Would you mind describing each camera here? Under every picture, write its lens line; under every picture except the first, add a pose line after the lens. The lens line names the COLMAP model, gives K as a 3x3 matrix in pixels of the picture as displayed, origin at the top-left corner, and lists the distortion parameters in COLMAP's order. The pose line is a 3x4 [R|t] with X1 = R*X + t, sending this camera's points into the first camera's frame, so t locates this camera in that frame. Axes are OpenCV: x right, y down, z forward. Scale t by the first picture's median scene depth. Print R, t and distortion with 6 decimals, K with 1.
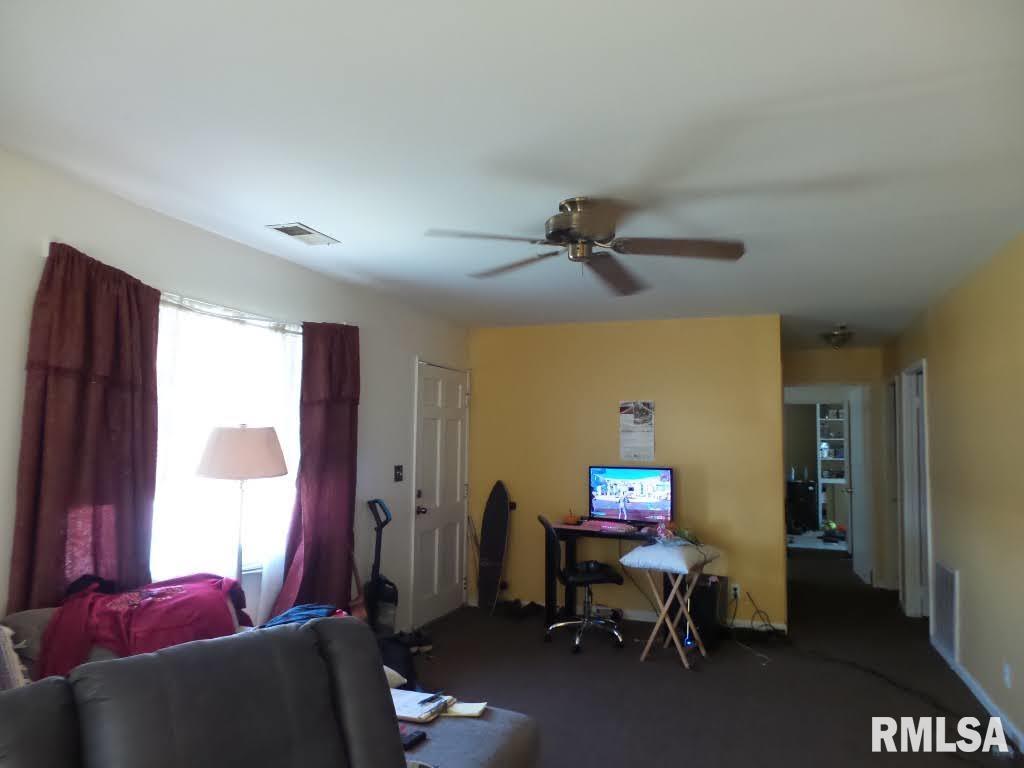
lens RADIAL K [[706.4, 0, 511.1], [0, 706.4, 387.5], [0, 0, 1]] dist [-0.002064, 0.002100]
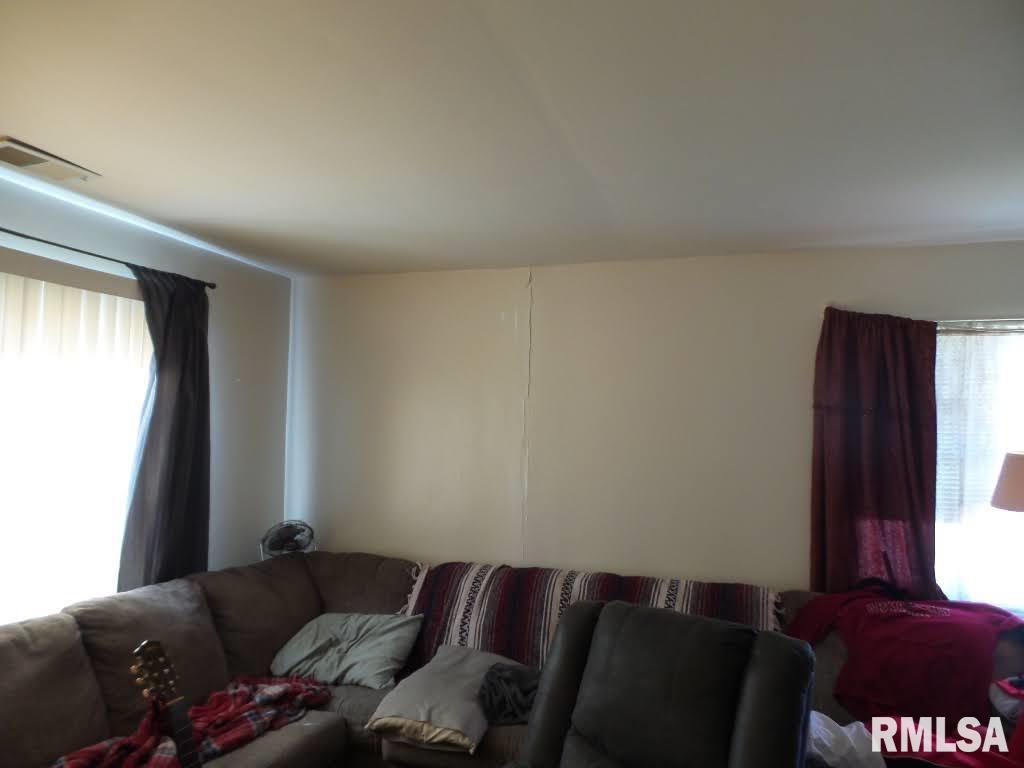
lens RADIAL K [[706.4, 0, 511.1], [0, 706.4, 387.5], [0, 0, 1]] dist [-0.002064, 0.002100]
pose [[0.028587, -0.074662, -0.996799, 0.339565], [0.065263, 0.995218, -0.072672, -0.003896], [0.997459, -0.062977, 0.033323, 0.214405]]
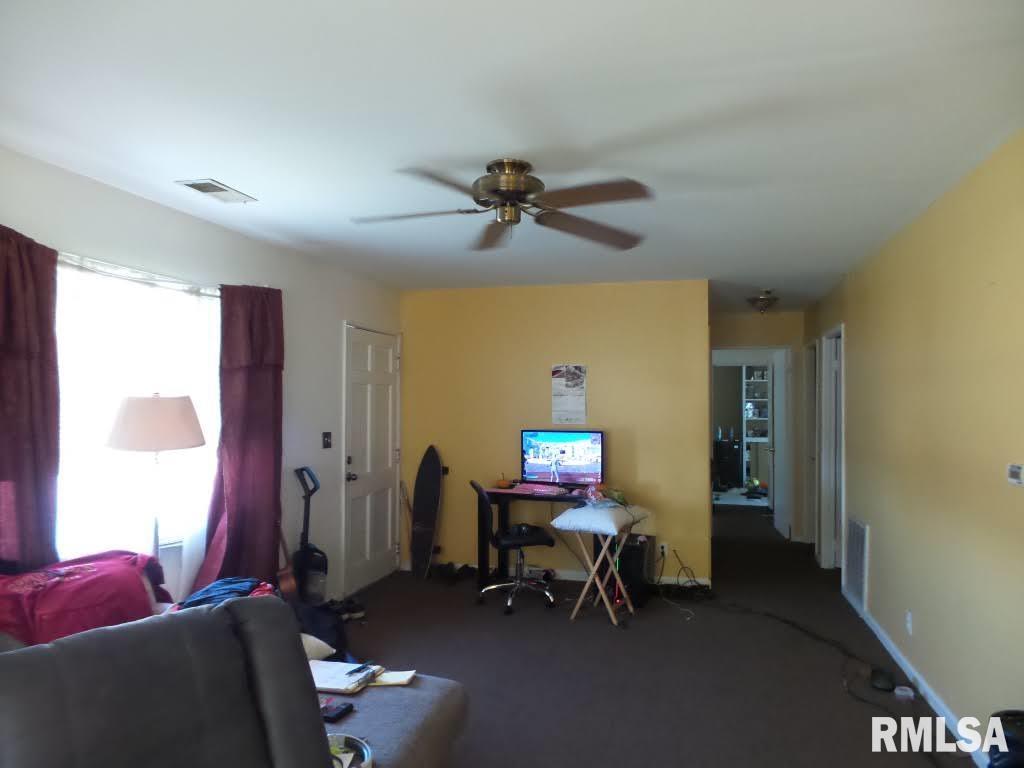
lens RADIAL K [[706.4, 0, 511.1], [0, 706.4, 387.5], [0, 0, 1]] dist [-0.002064, 0.002100]
pose [[0.995985, -0.006862, 0.089254, 0.008245], [0.001891, 0.998448, 0.055668, -0.005490], [-0.089497, -0.055276, 0.994452, 0.009754]]
